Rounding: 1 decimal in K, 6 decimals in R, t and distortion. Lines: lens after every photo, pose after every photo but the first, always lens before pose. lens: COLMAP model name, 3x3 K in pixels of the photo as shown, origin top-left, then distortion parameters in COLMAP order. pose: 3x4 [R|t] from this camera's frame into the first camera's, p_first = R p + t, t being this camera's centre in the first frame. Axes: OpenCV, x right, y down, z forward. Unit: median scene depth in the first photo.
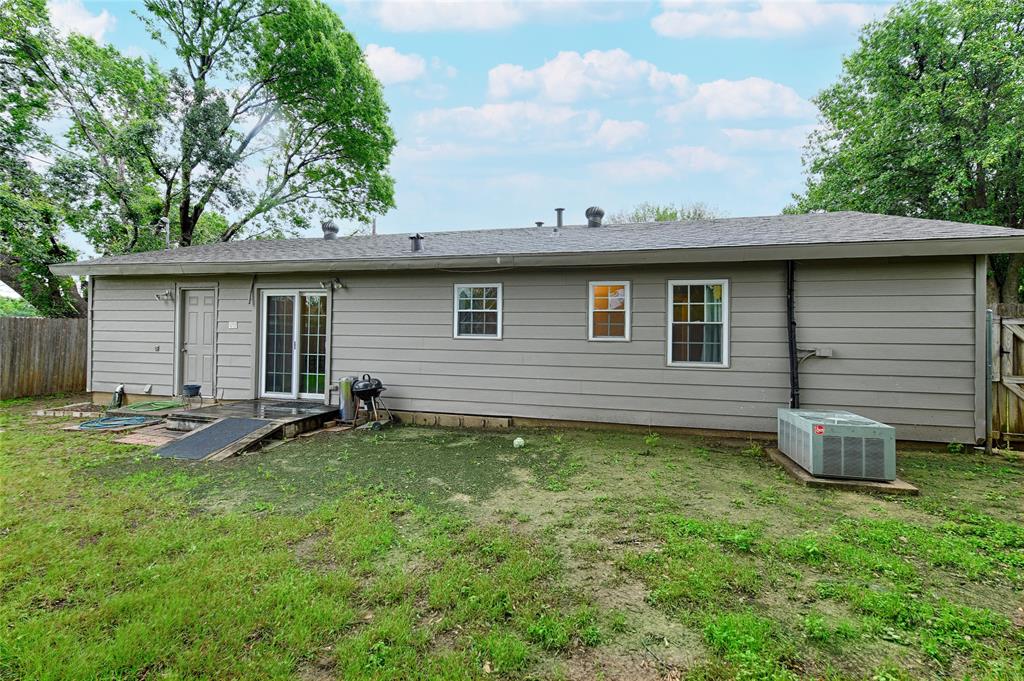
lens RADIAL K [[434.1, 0, 514.0], [0, 434.1, 326.2], [0, 0, 1]] dist [0.003468, -0.000056]
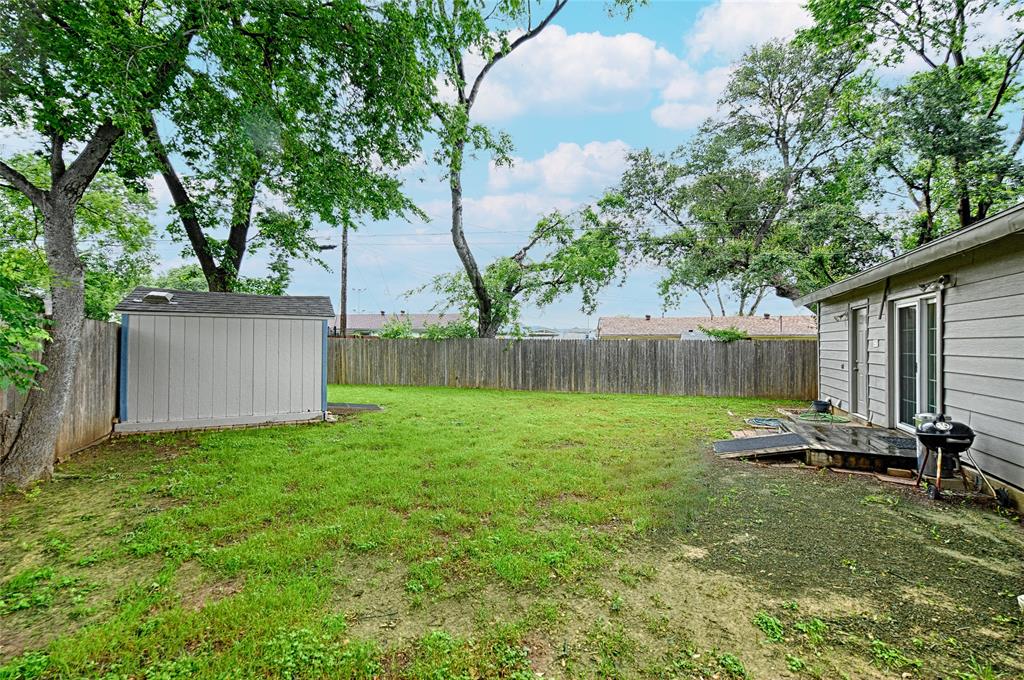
lens RADIAL K [[434.1, 0, 514.0], [0, 434.1, 325.7], [0, 0, 1]] dist [0.003468, -0.000056]
pose [[-0.155196, -0.055829, -0.986305, 0.432687], [0.004886, 0.998346, -0.057280, 0.011318], [0.987872, -0.013709, -0.154666, 0.460175]]
